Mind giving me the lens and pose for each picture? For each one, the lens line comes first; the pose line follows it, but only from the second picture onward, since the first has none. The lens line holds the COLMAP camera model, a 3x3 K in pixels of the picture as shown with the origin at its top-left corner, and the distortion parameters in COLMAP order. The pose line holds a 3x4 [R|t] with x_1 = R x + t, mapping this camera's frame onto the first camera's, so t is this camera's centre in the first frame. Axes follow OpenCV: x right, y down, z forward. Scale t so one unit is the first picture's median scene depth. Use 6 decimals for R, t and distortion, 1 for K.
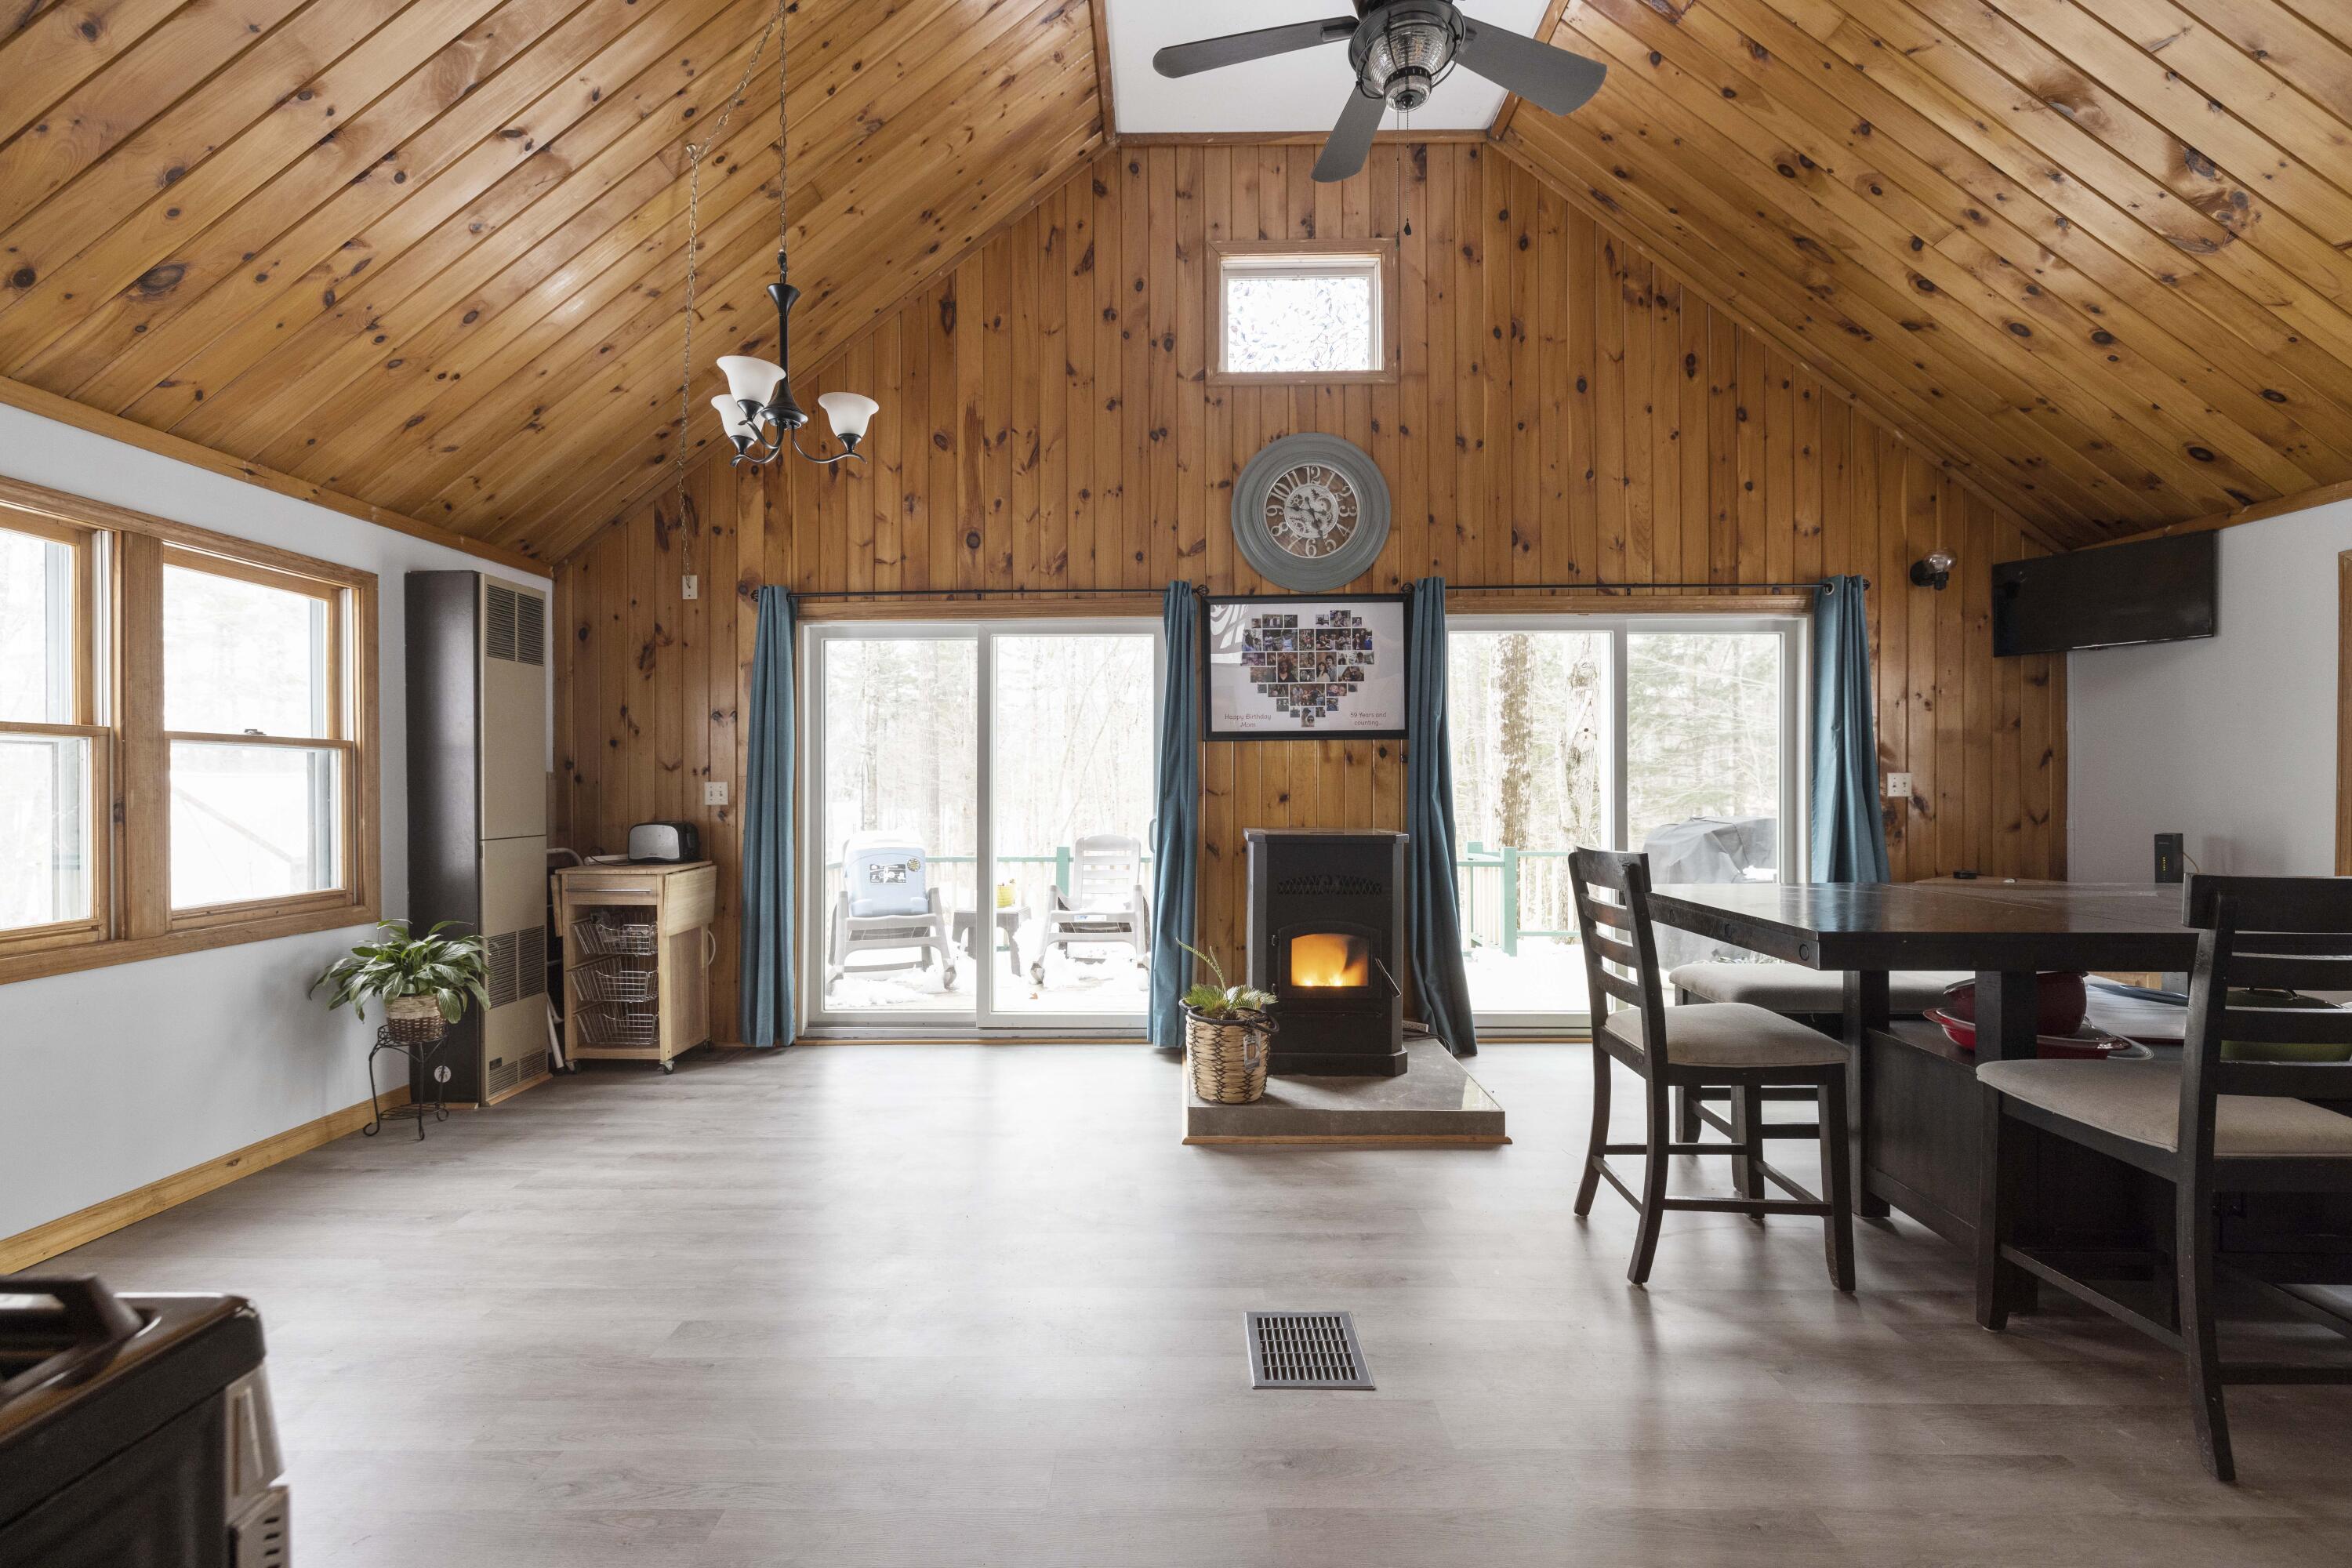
lens RADIAL K [[984.4, 0, 1167.4], [0, 984.4, 785.6], [0, 0, 1]] dist [-0.000159, -0.000258]
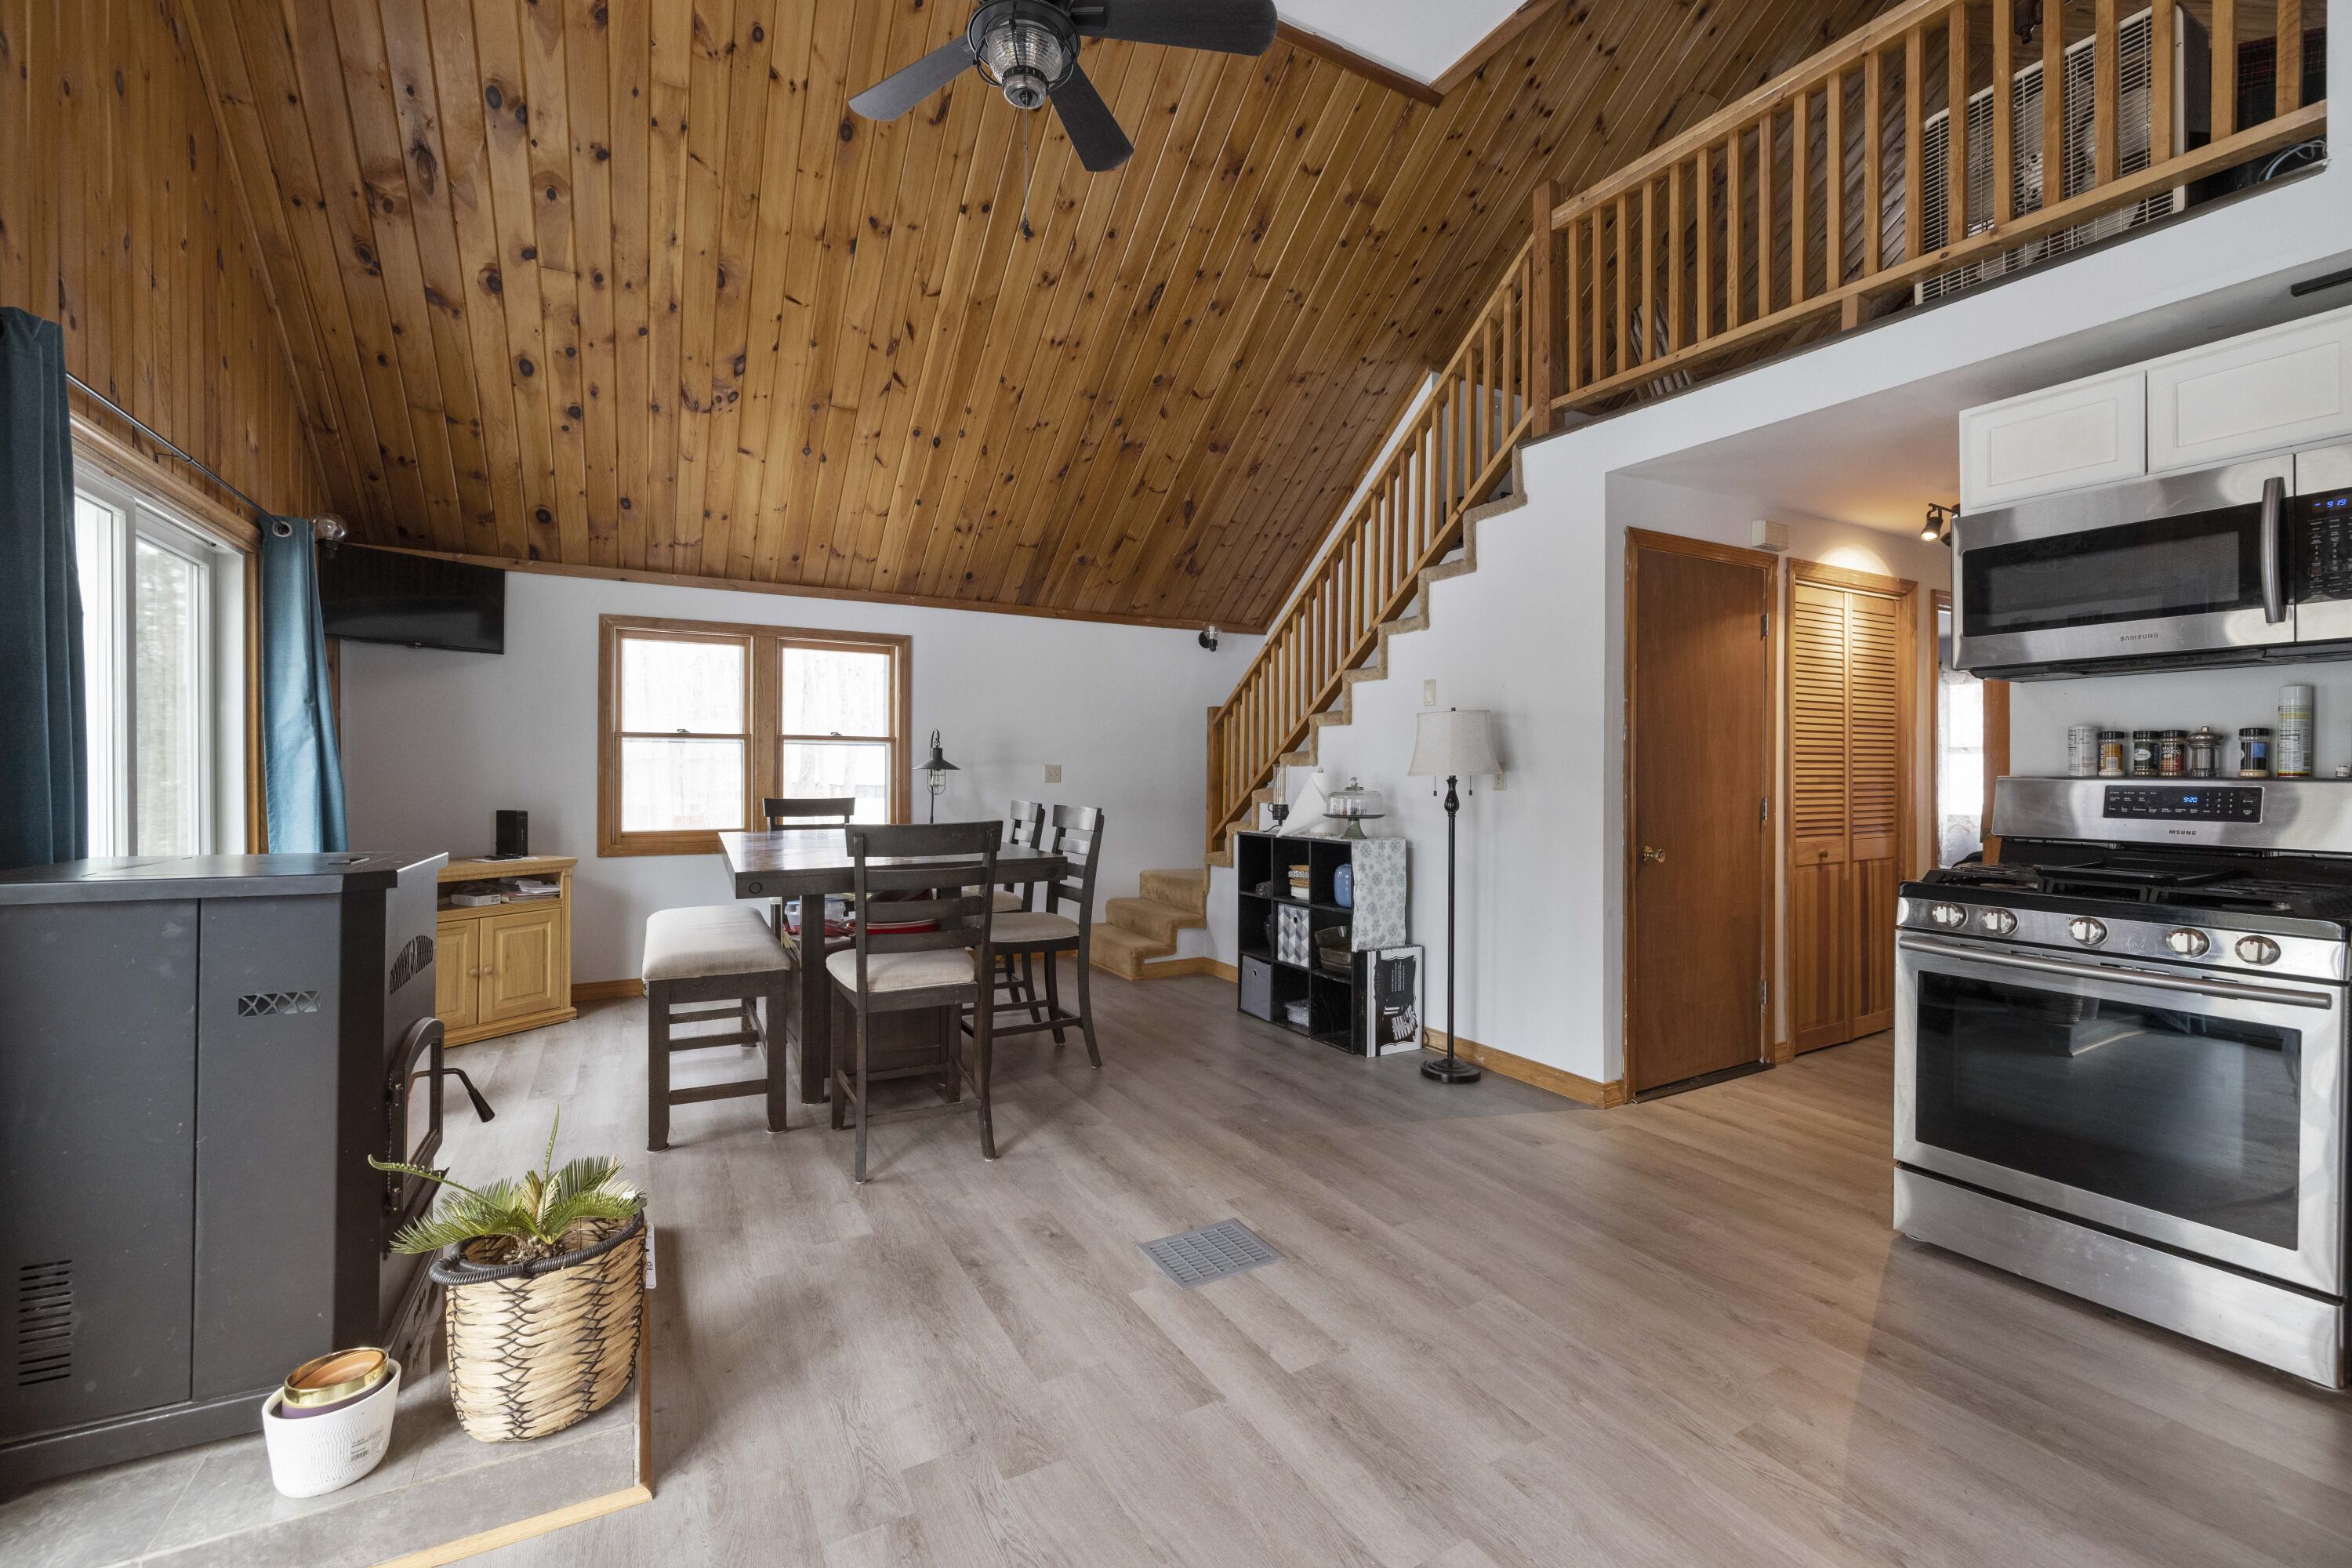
lens RADIAL K [[984.4, 0, 1171.0], [0, 984.4, 774.3], [0, 0, 1]] dist [-0.000159, -0.000258]
pose [[-0.489307, 0.001921, 0.872110, -0.418906], [0.001924, 0.999998, -0.001123, 0.005470], [-0.872110, 0.001128, -0.489309, 0.793690]]
